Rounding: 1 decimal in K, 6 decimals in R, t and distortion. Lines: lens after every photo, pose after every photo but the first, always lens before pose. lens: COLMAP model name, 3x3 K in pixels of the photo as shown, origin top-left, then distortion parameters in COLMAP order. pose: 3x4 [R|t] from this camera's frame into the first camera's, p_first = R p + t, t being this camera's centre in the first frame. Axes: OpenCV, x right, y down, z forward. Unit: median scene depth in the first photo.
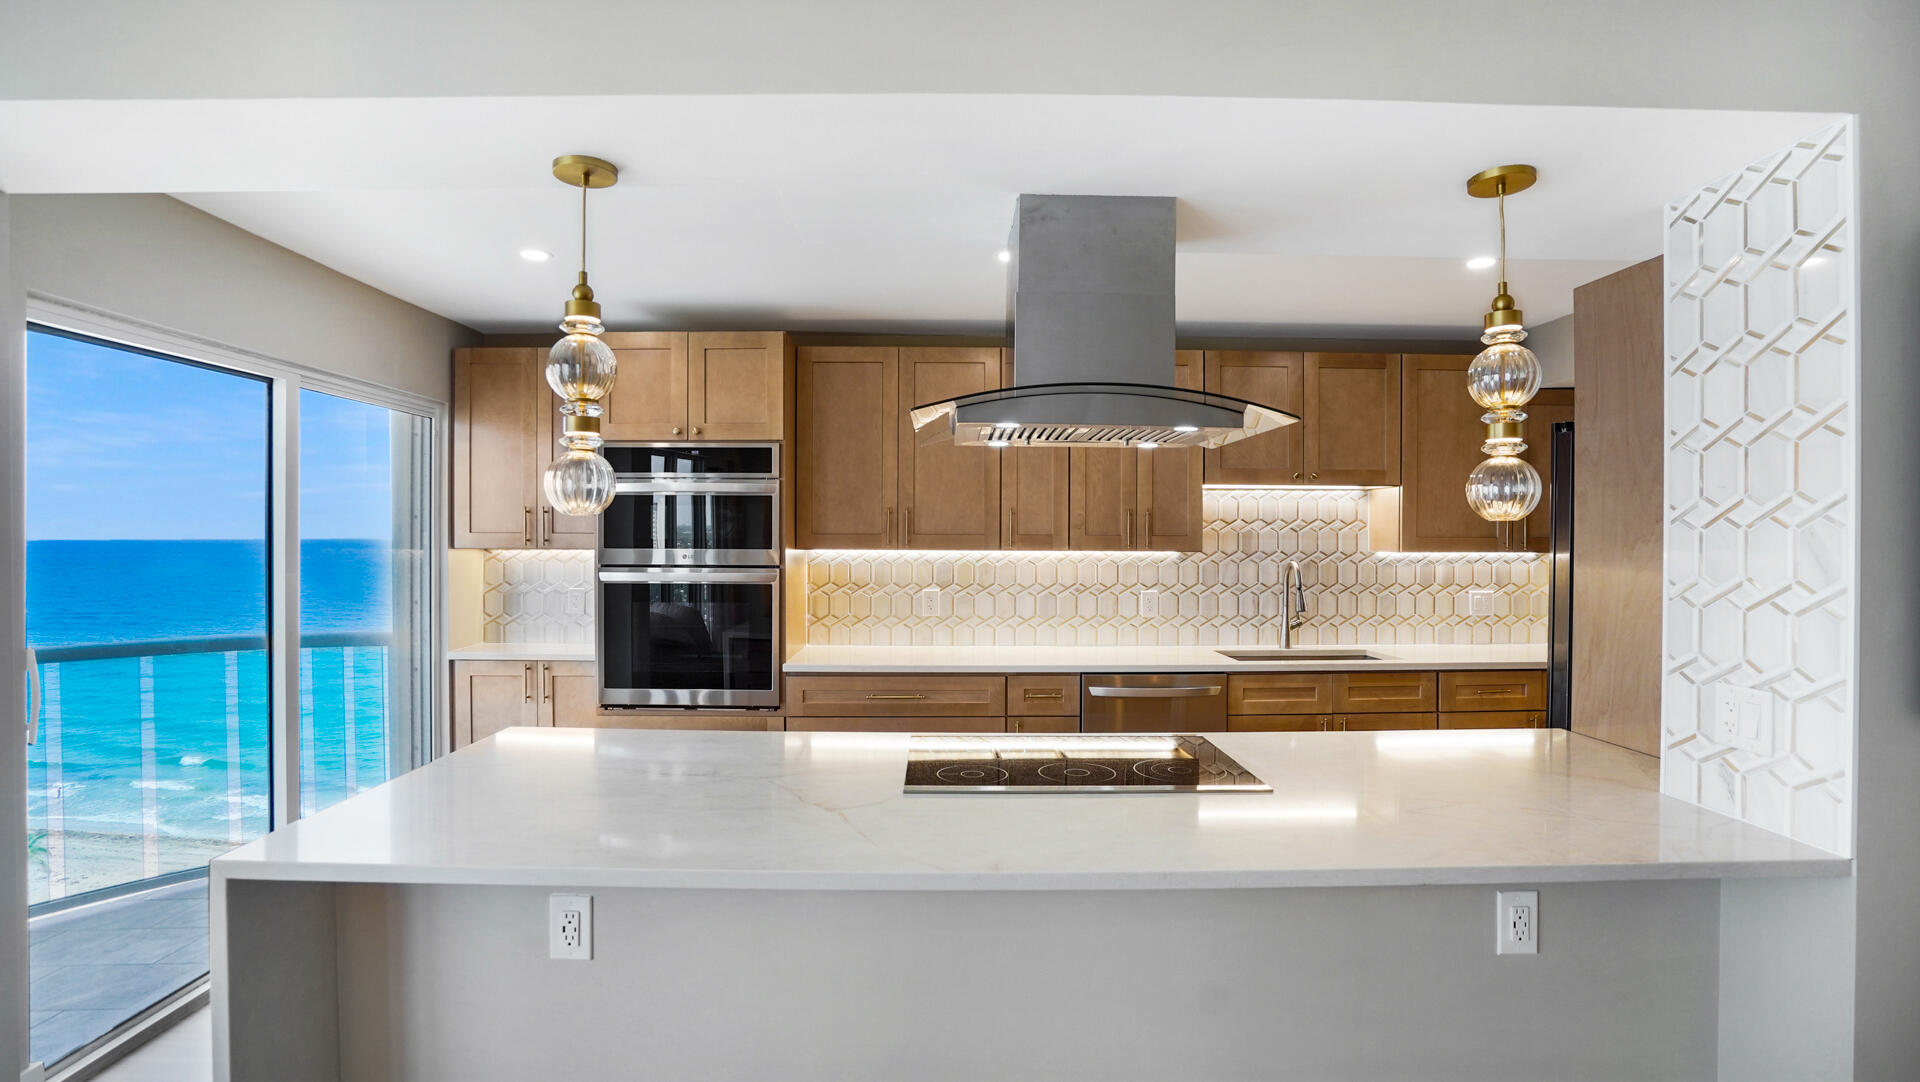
lens RADIAL K [[905.6, 0, 960.0], [0, 905.6, 541.0], [0, 0, 1]] dist [-0.007785, 0.000203]
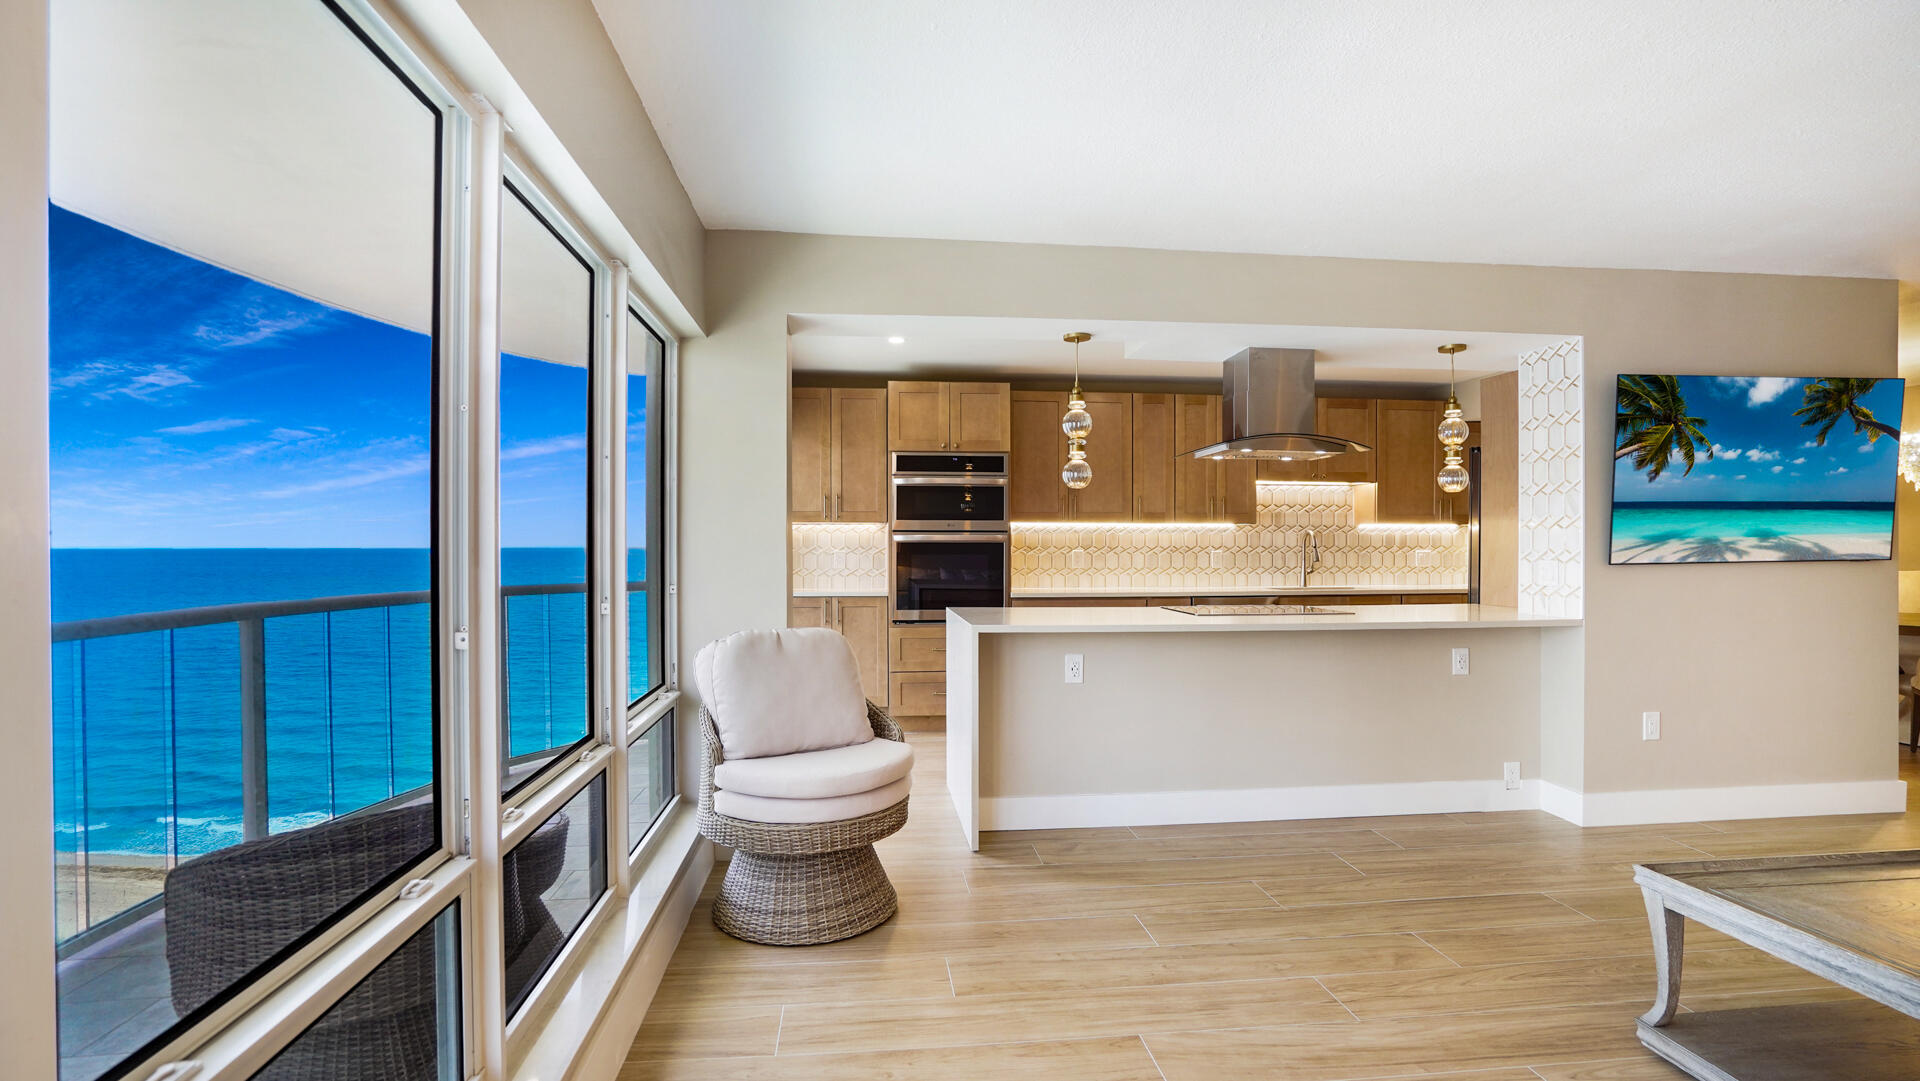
lens RADIAL K [[949.8, 0, 960.0], [0, 949.8, 540.5], [0, 0, 1]] dist [-0.002660, 0.001067]
pose [[0.994982, -0.002479, 0.100022, -0.450979], [0.003307, 0.999962, -0.008118, 0.058046], [-0.099998, 0.008408, 0.994952, -0.648889]]
